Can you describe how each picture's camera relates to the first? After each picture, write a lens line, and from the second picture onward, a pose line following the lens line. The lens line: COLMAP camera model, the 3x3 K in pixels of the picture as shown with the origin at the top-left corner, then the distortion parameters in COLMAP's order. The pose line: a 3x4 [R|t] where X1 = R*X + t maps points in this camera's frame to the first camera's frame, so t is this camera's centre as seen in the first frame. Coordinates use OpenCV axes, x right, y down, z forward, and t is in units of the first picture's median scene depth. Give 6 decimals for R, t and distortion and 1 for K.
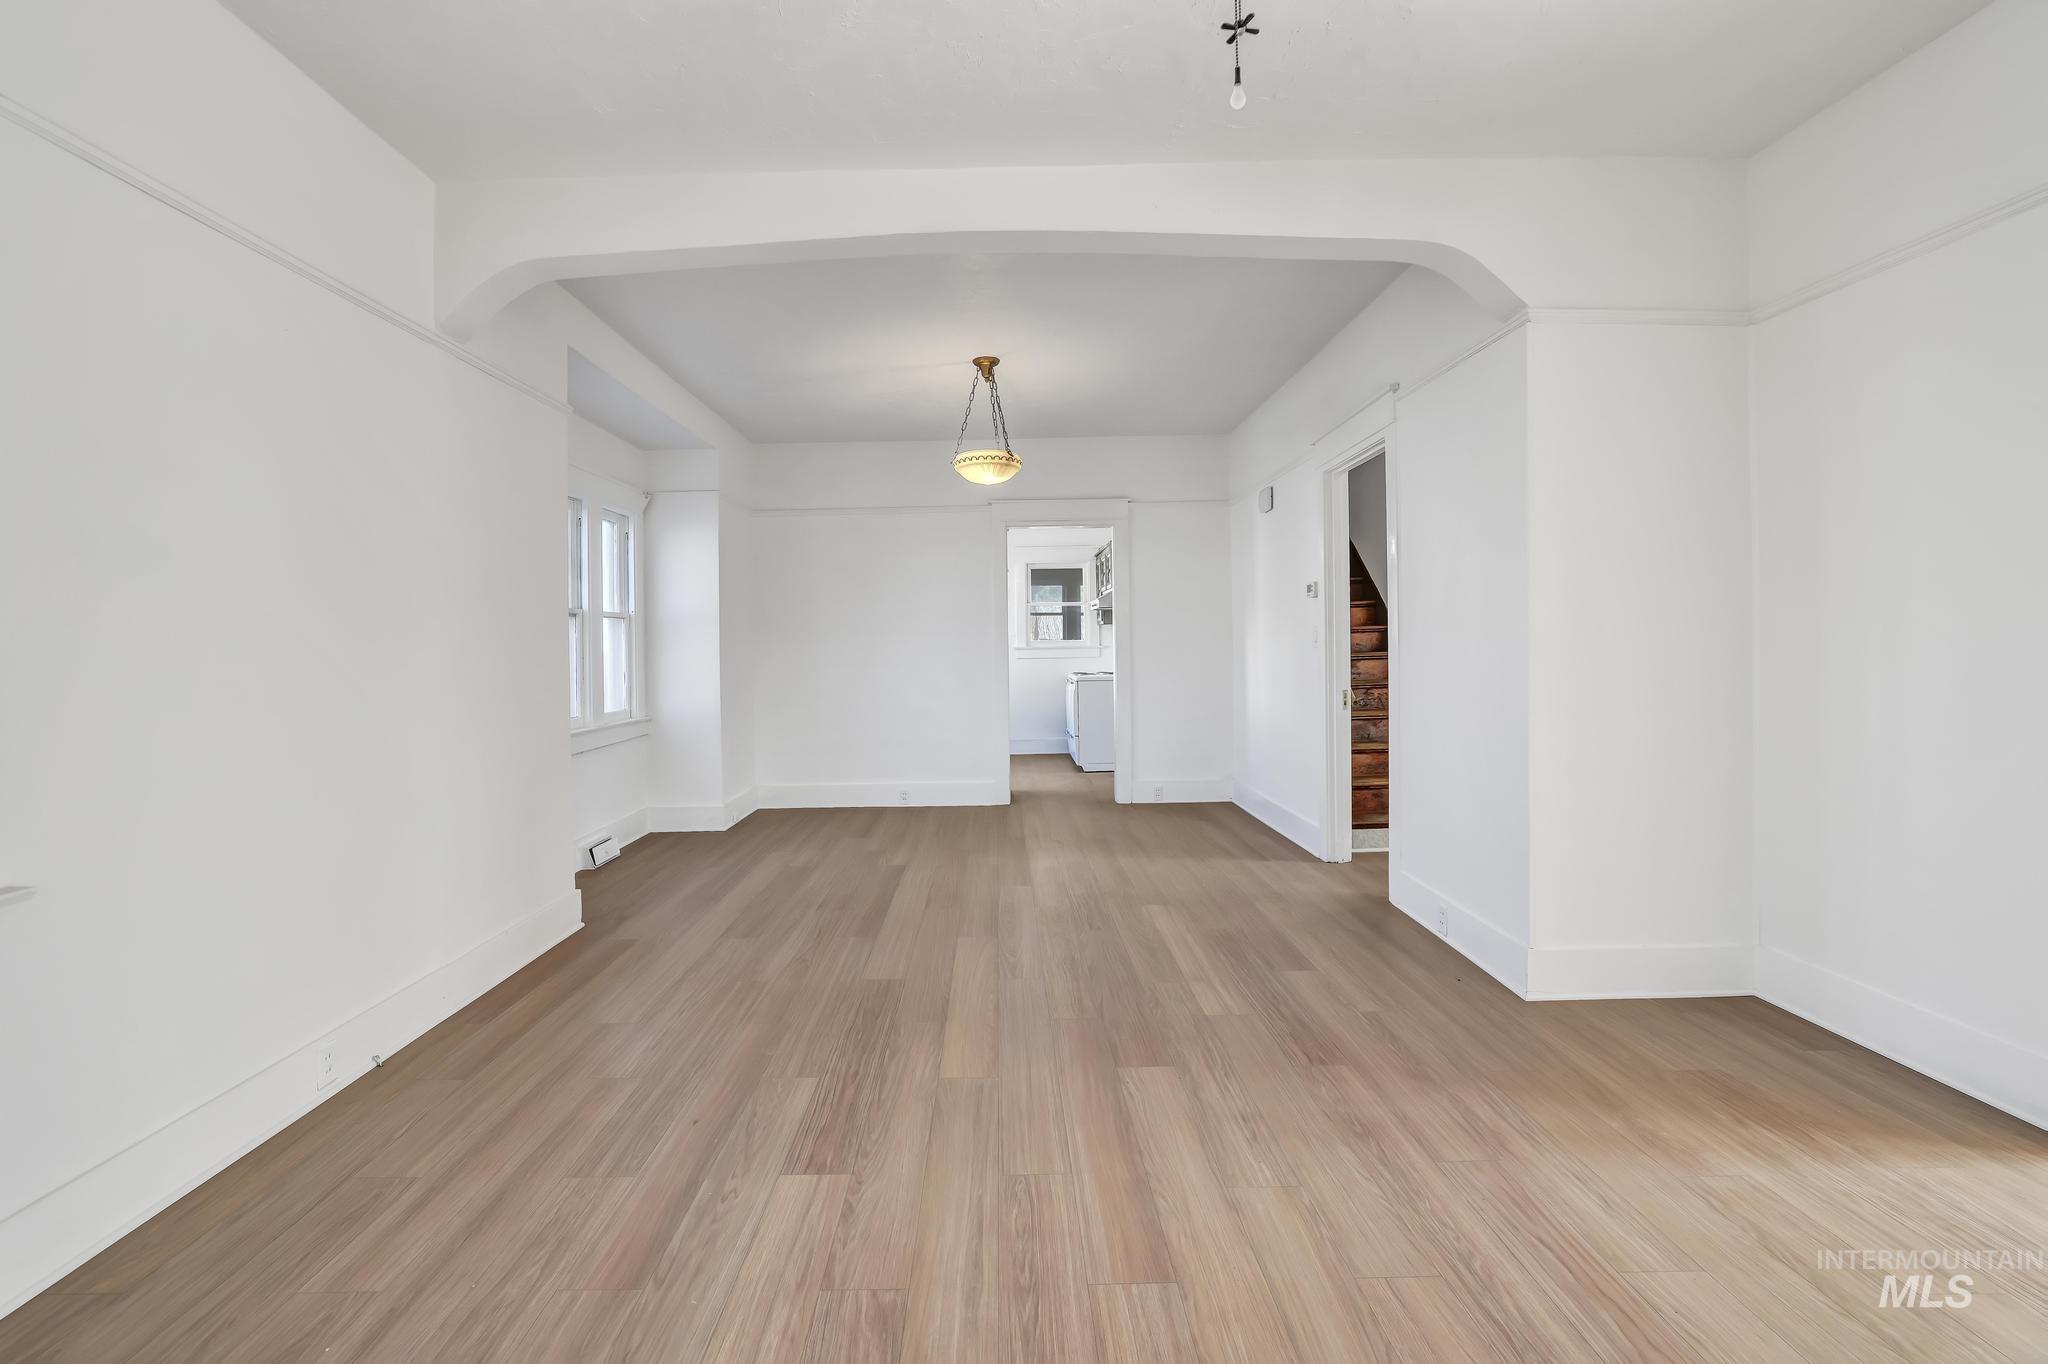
lens RADIAL K [[896.7, 0, 1005.3], [0, 896.7, 639.5], [0, 0, 1]] dist [-0.030741, 0.006618]
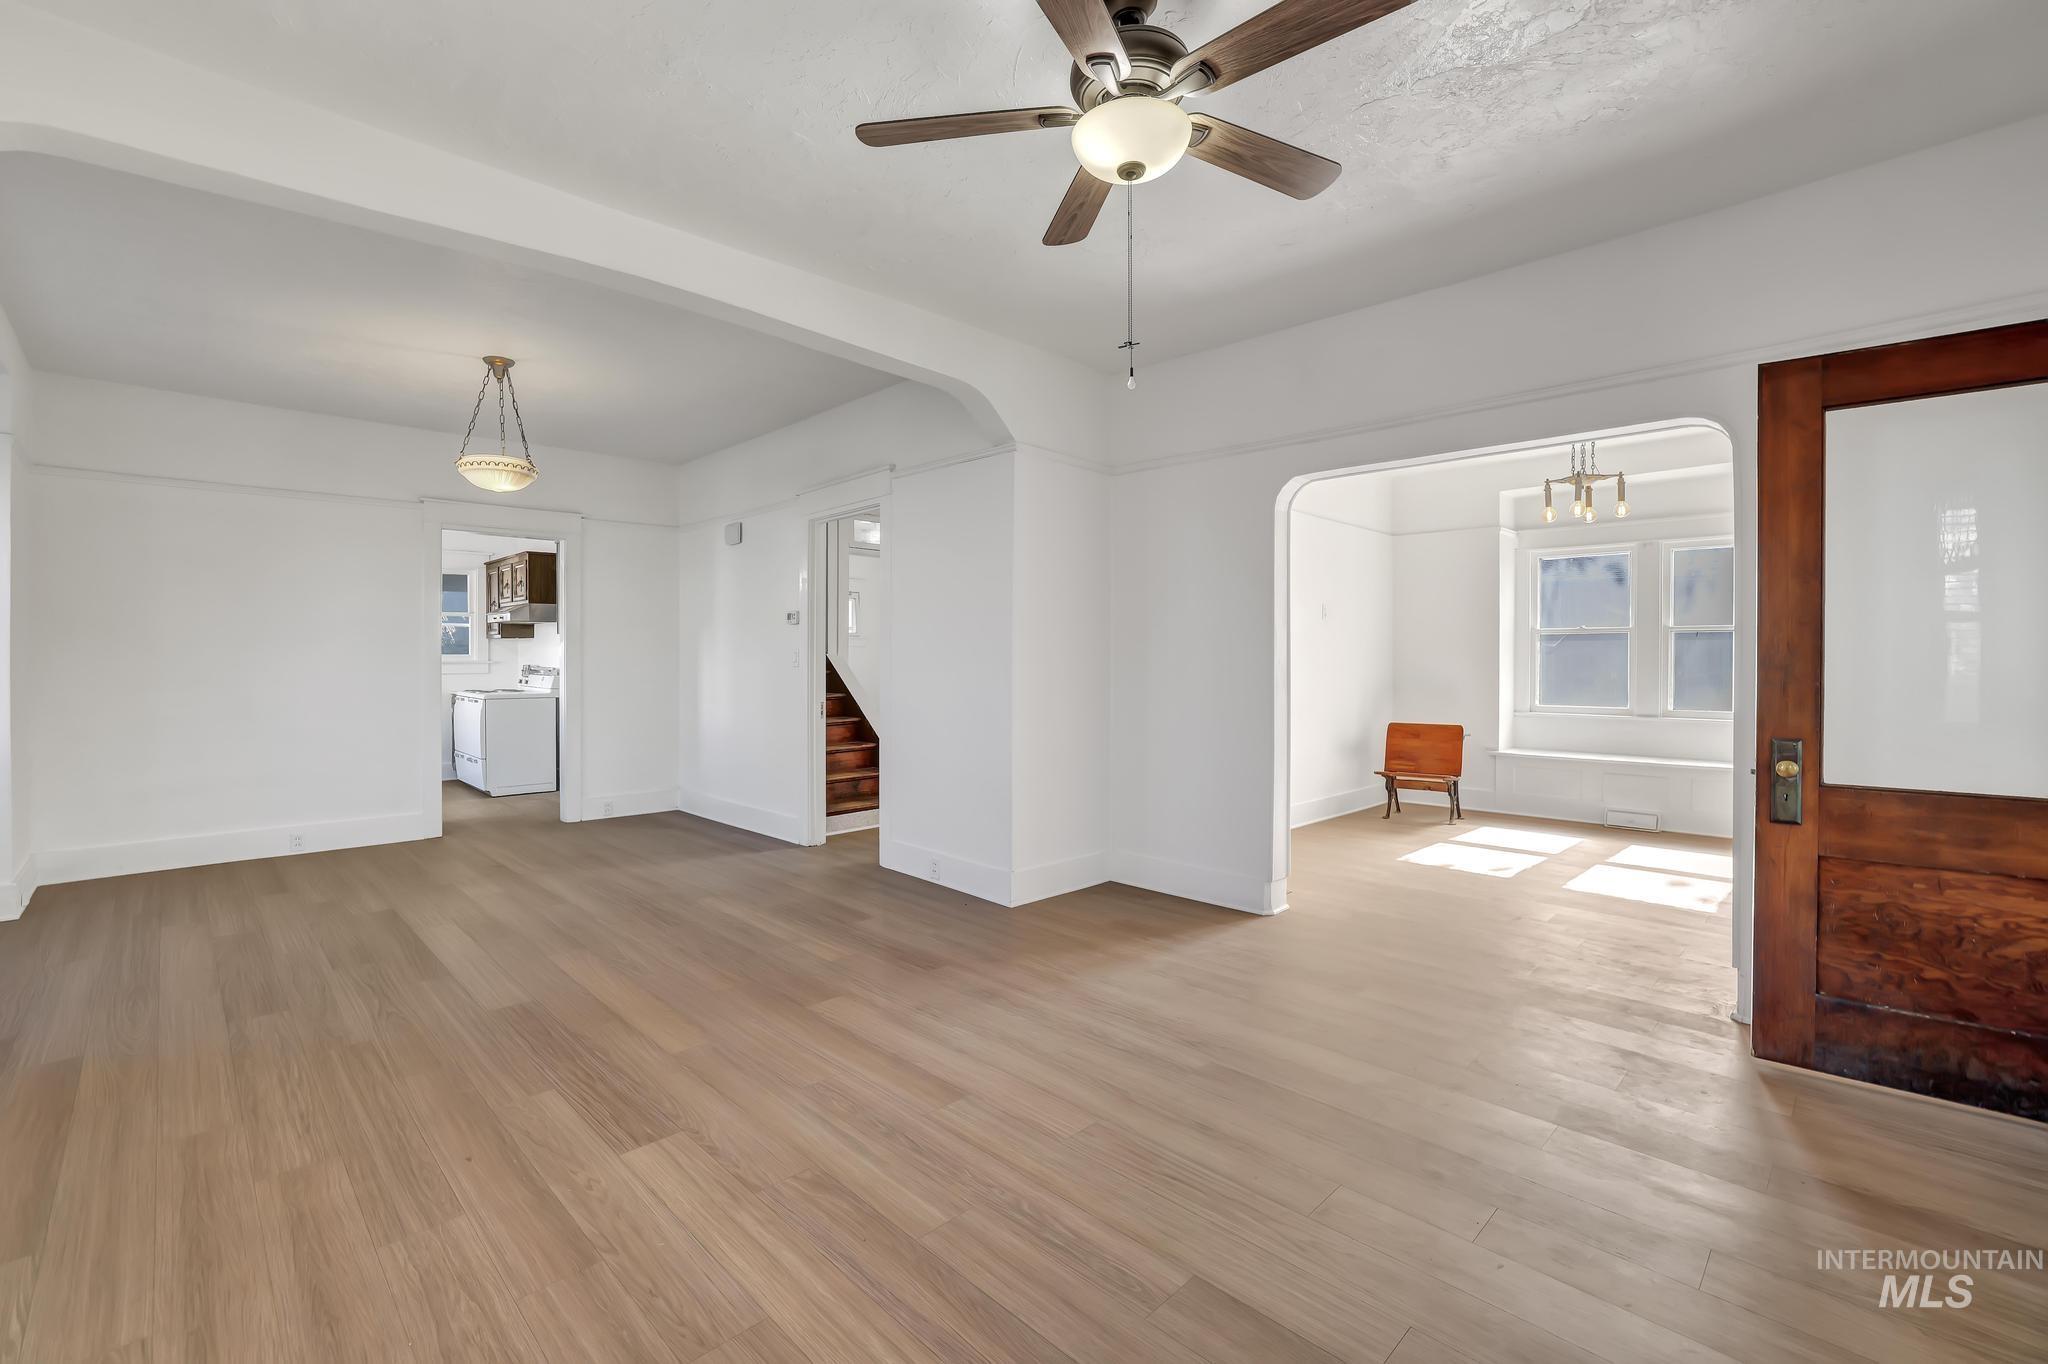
lens RADIAL K [[877.0, 0, 1010.1], [0, 877.0, 670.5], [0, 0, 1]] dist [-0.025674, 0.004582]
pose [[0.719851, 0.005893, 0.694103, -0.432898], [-0.017692, 0.999795, 0.009860, -0.005856], [-0.693903, -0.019377, 0.719808, -0.057202]]
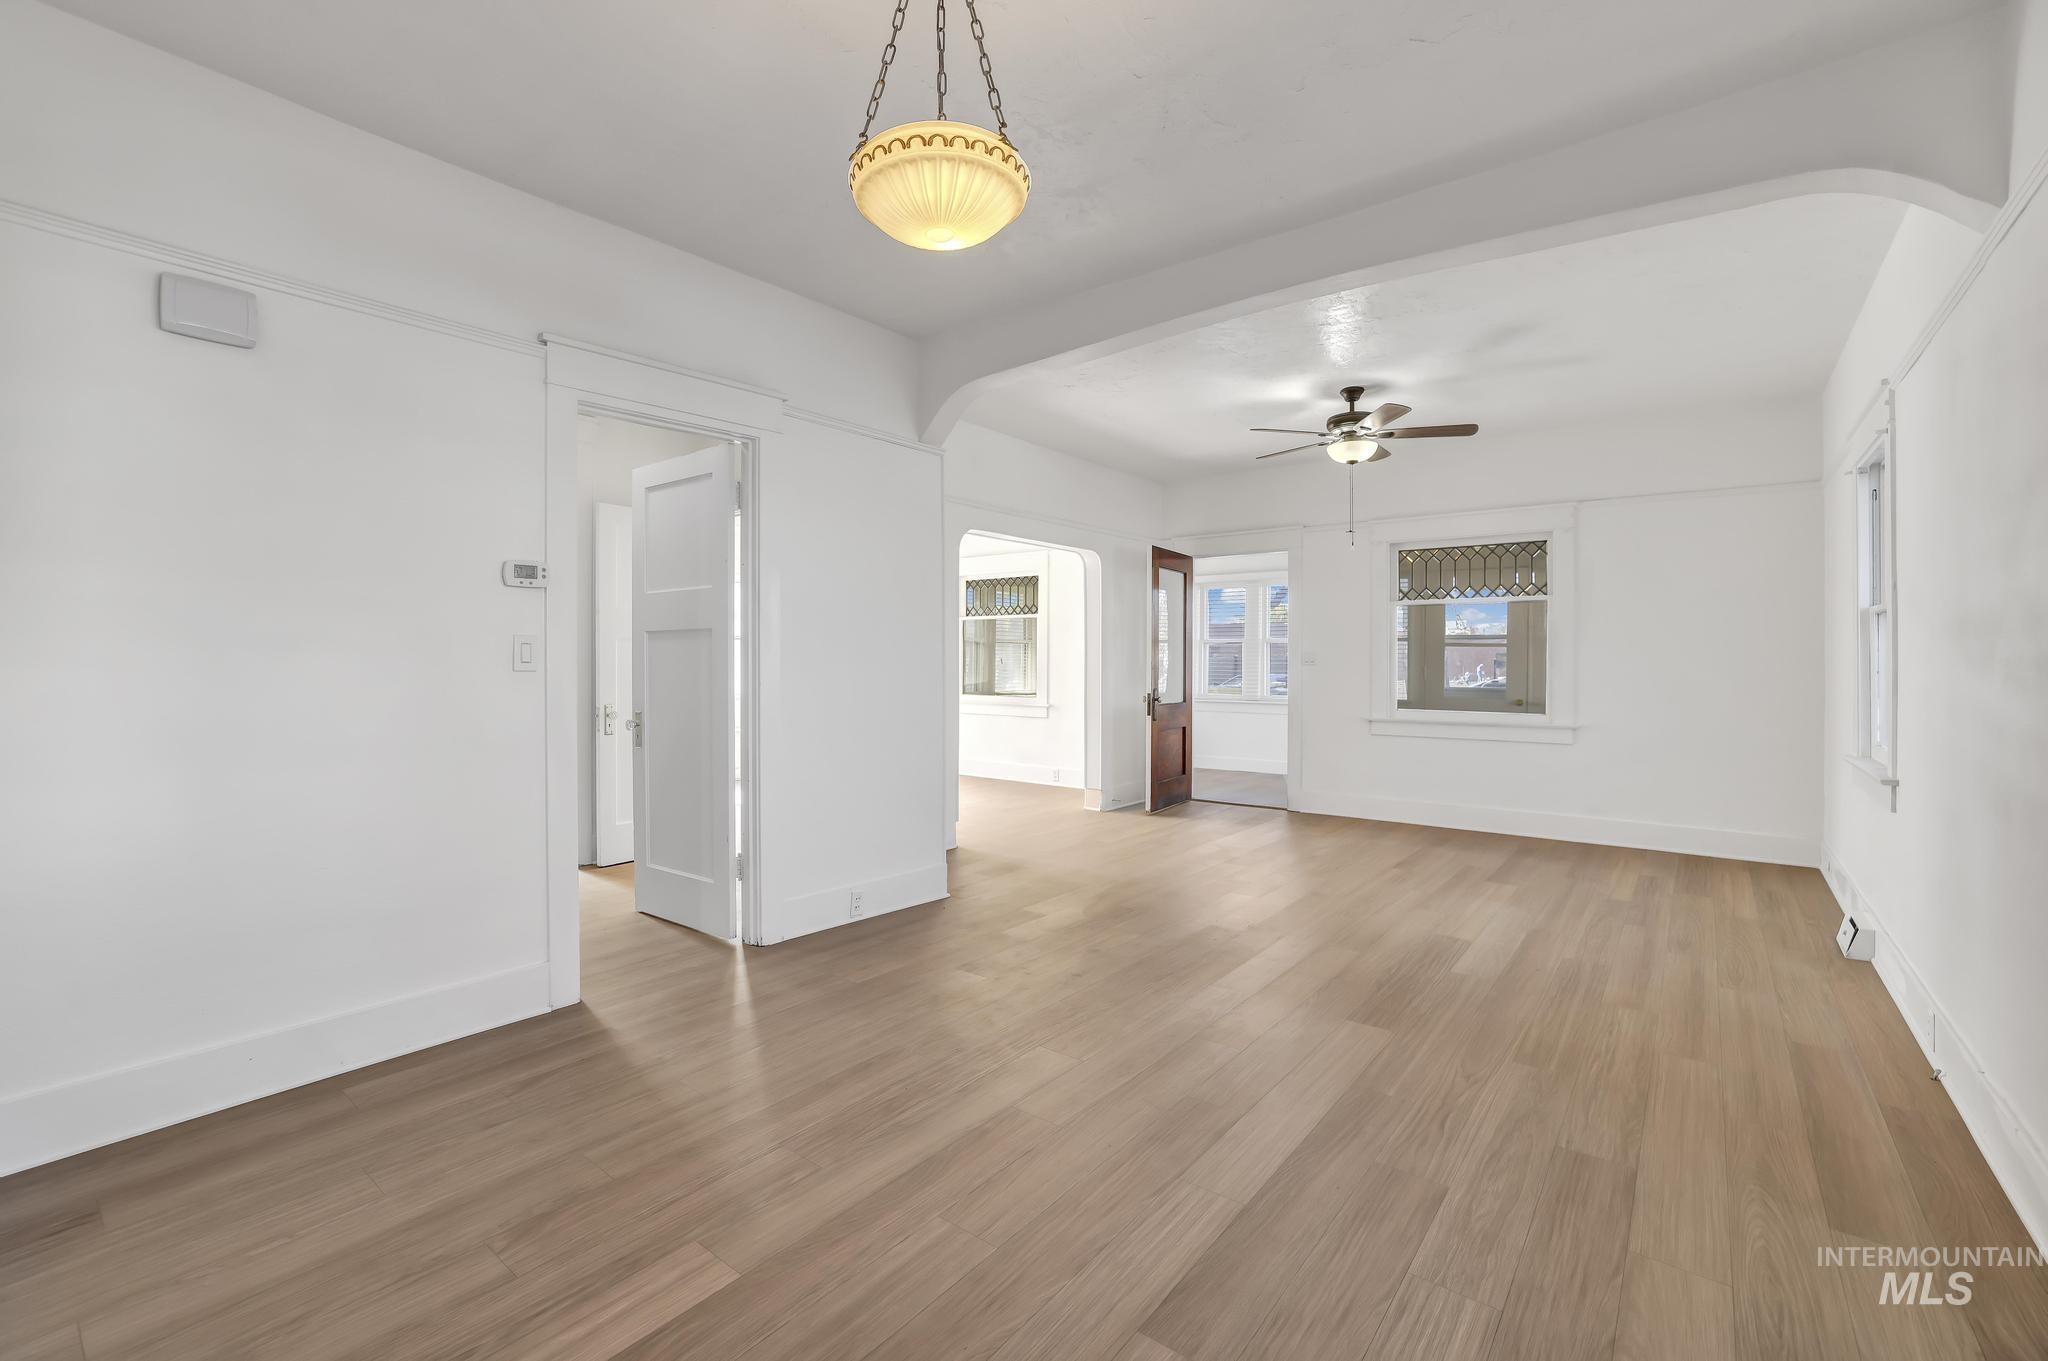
lens RADIAL K [[896.7, 0, 1017.2], [0, 896.7, 663.1], [0, 0, 1]] dist [-0.030741, 0.006618]
pose [[-0.785899, 0.009686, 0.618280, -0.441448], [-0.004483, 0.999762, -0.021361, 0.038398], [-0.618339, -0.019560, -0.785668, 2.058784]]
